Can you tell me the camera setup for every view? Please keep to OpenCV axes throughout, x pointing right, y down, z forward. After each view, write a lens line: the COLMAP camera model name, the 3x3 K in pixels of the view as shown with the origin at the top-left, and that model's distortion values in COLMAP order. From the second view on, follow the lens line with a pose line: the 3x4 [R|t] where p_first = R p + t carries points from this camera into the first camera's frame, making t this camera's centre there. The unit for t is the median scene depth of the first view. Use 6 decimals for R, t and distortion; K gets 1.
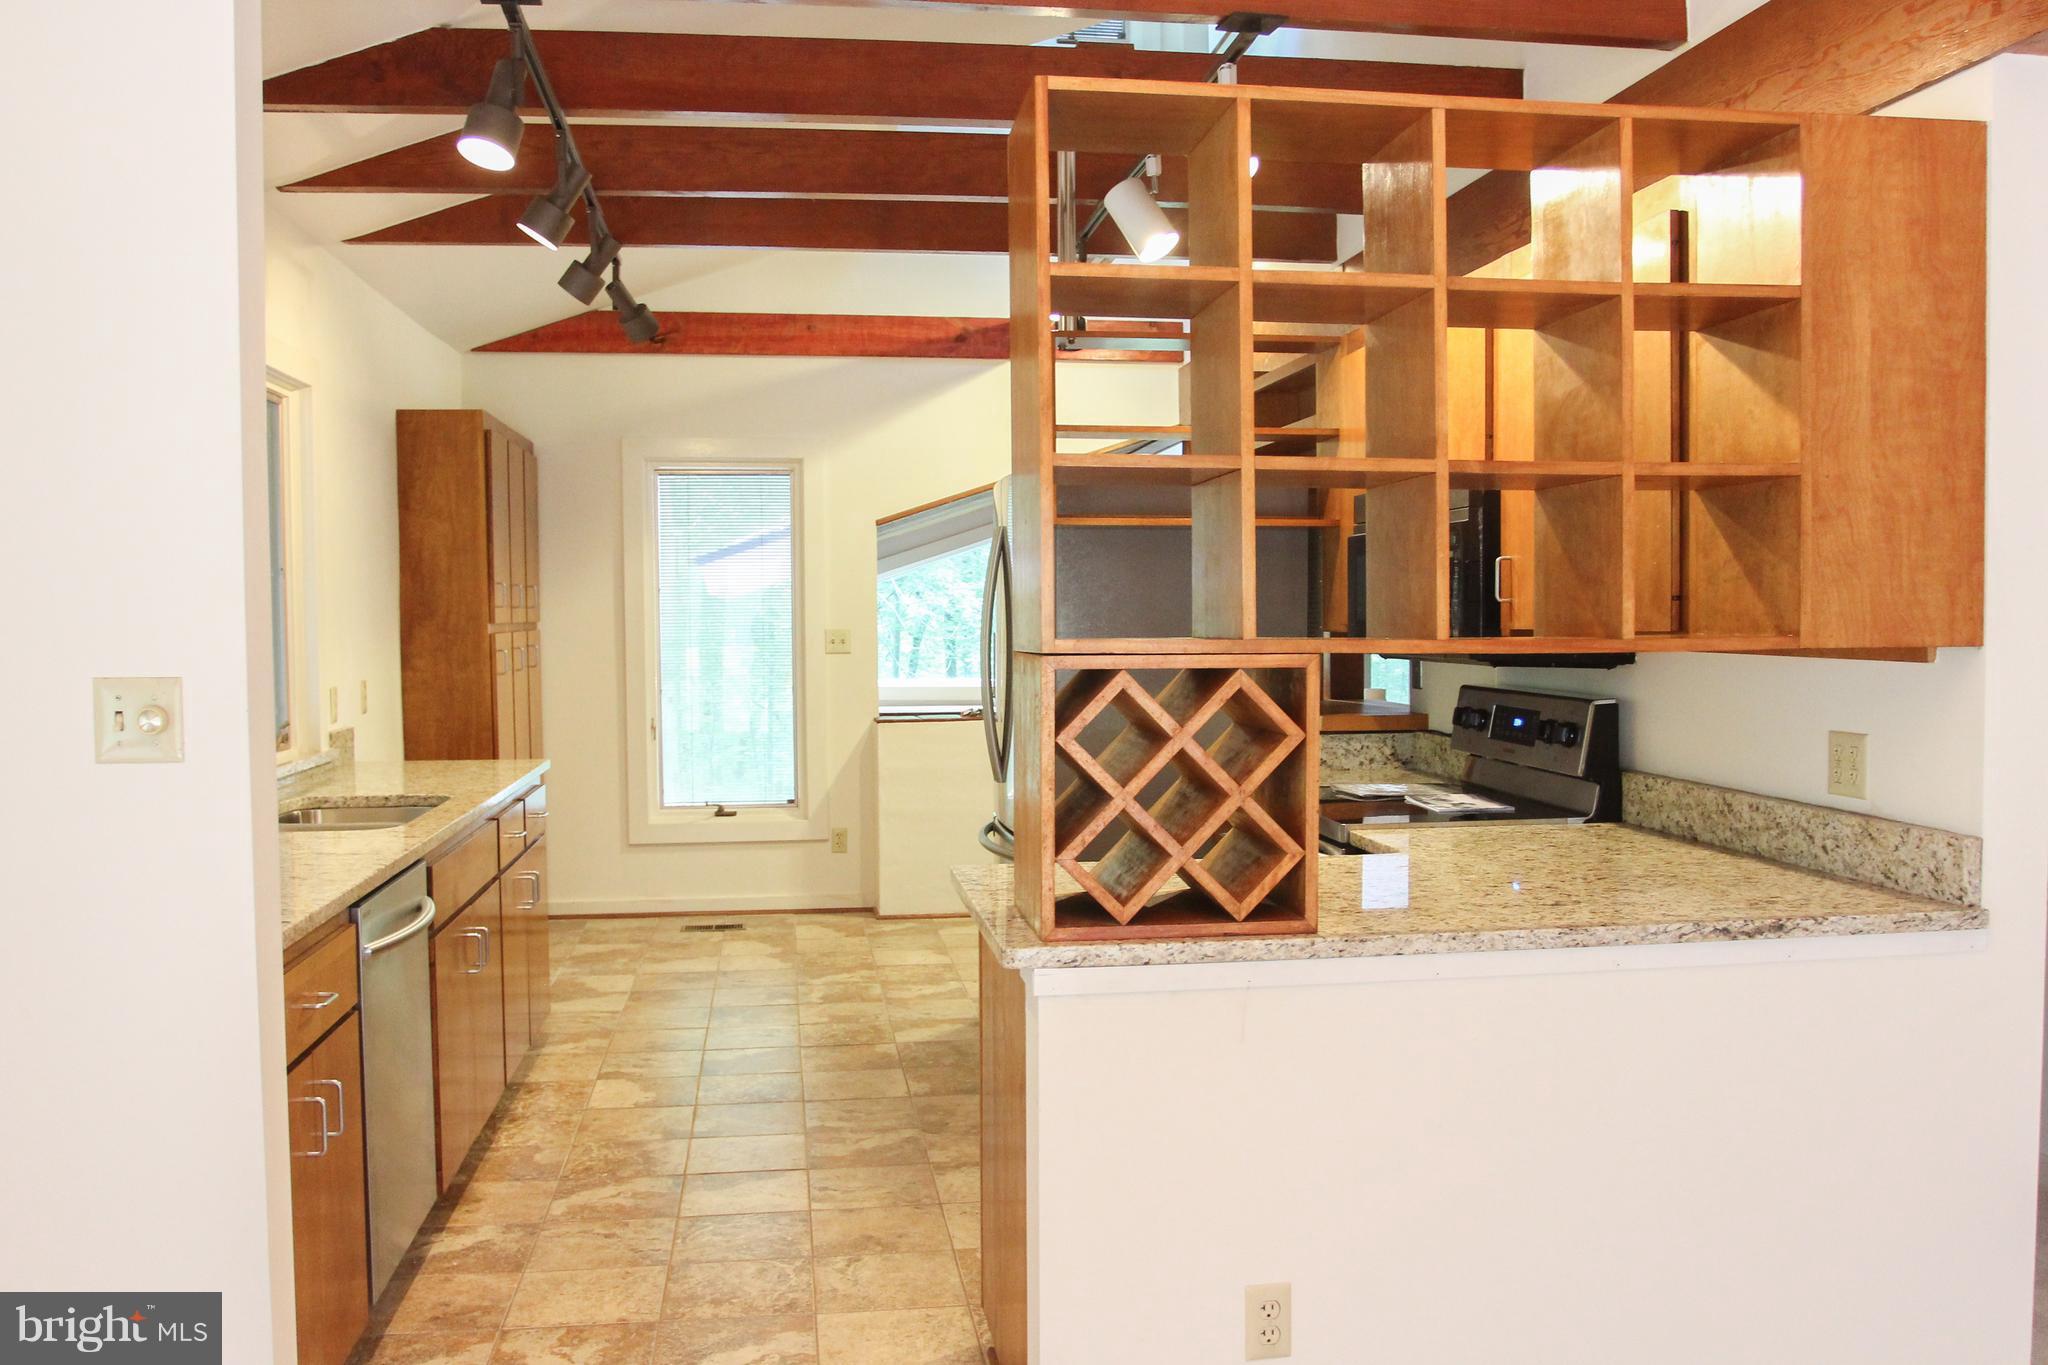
lens RADIAL K [[1691.7, 0, 1024.0], [0, 1691.7, 682.5], [0, 0, 1]] dist [-0.010840, -0.005339]
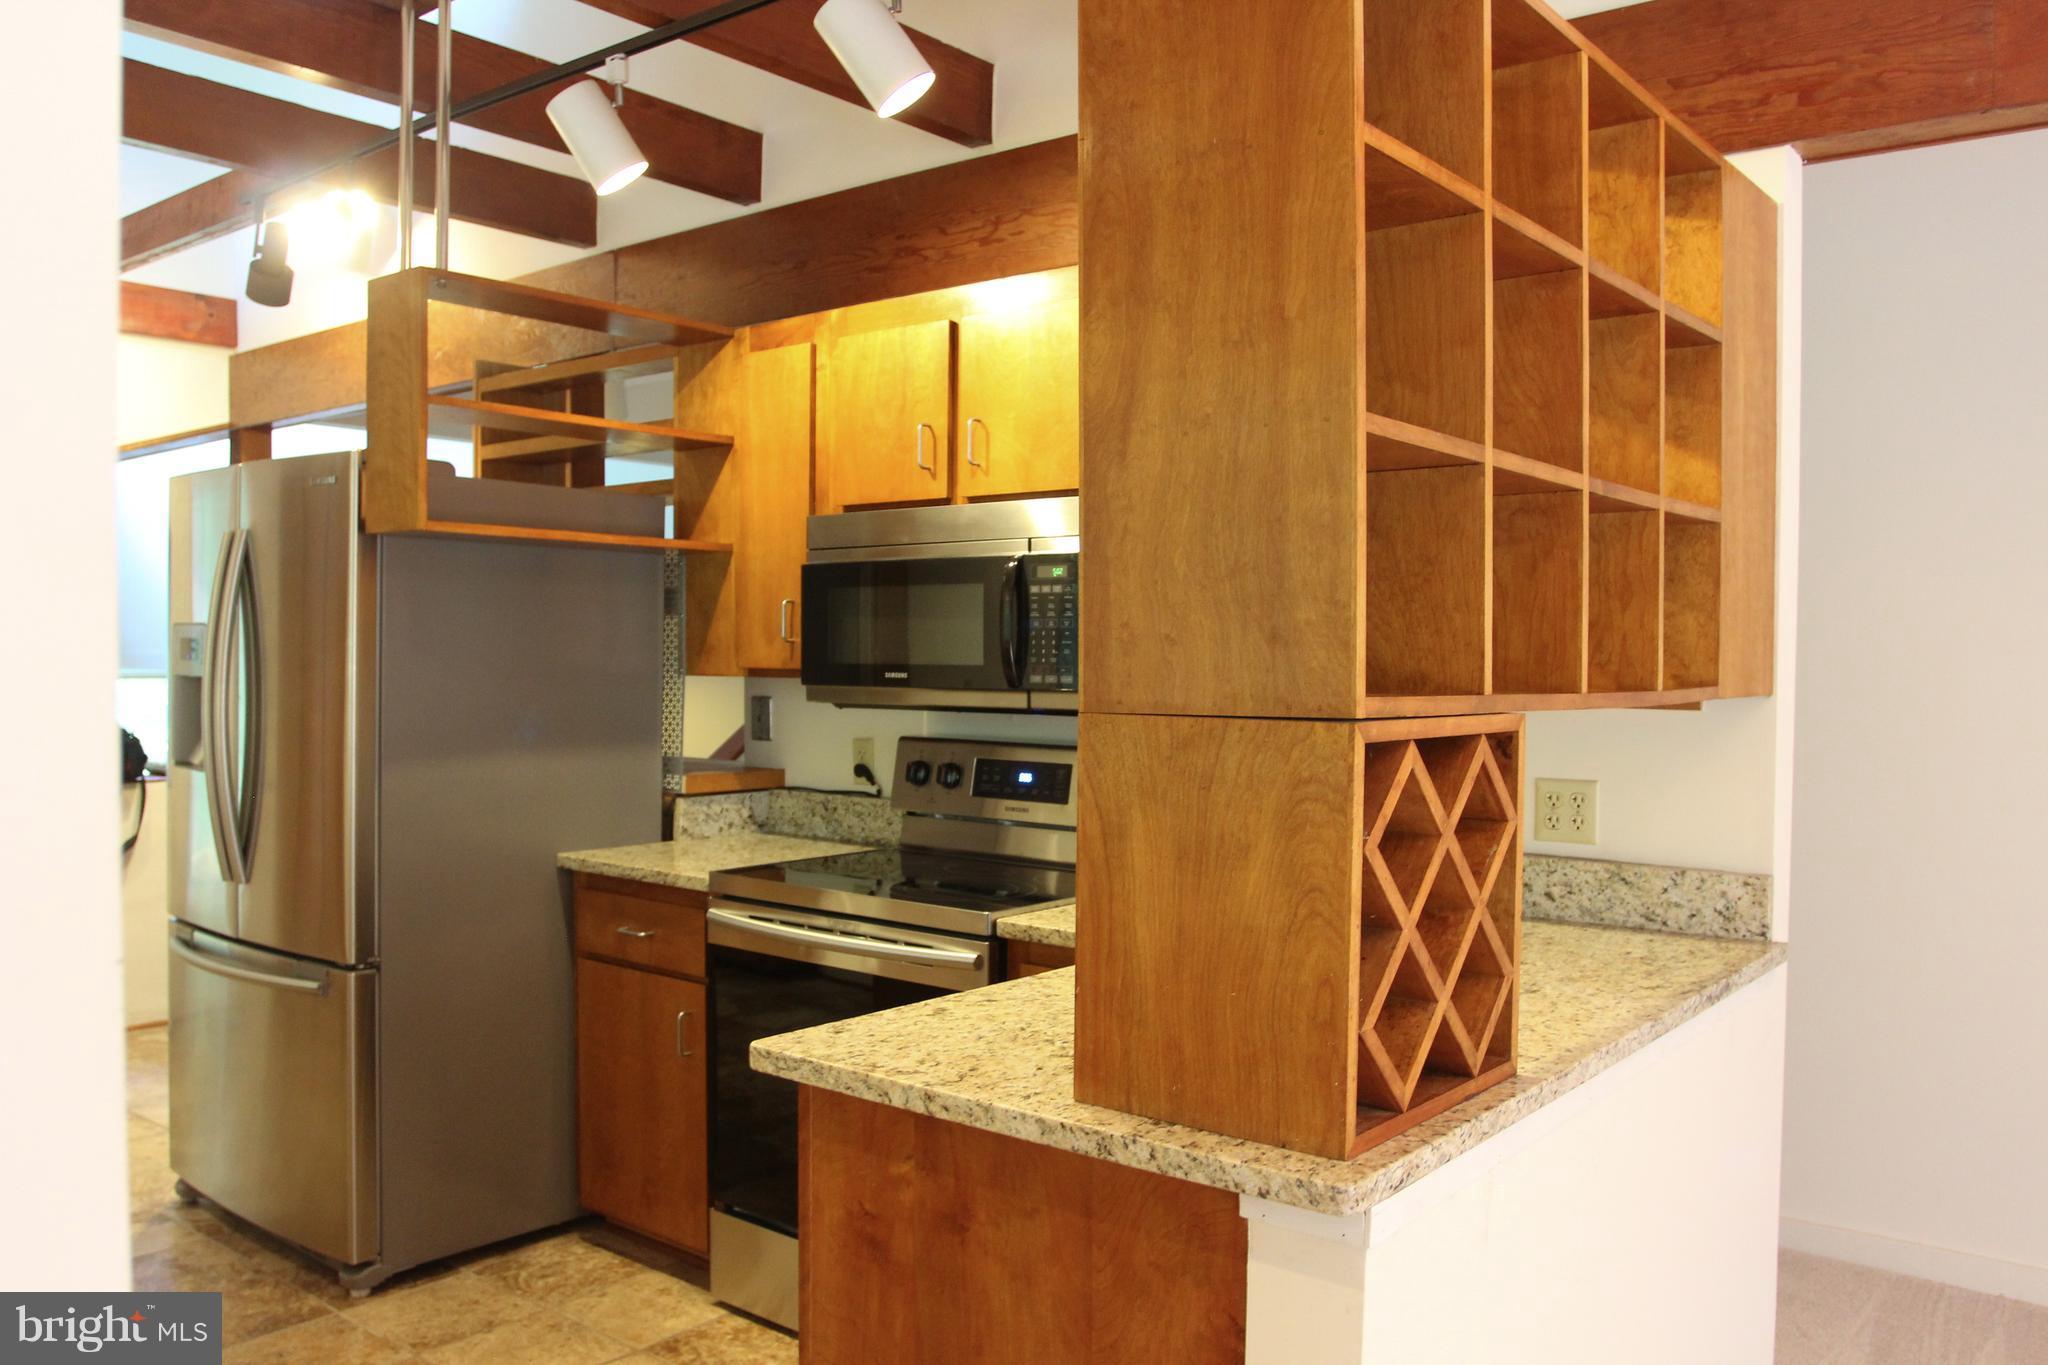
lens RADIAL K [[1611.6, 0, 1050.9], [0, 1611.6, 707.8], [0, 0, 1]] dist [-0.097010, 0.067880]
pose [[0.735650, -0.010590, 0.677279, -0.418786], [0.015245, 0.999883, -0.000924, -0.018909], [-0.677190, 0.011005, 0.735726, 0.536664]]
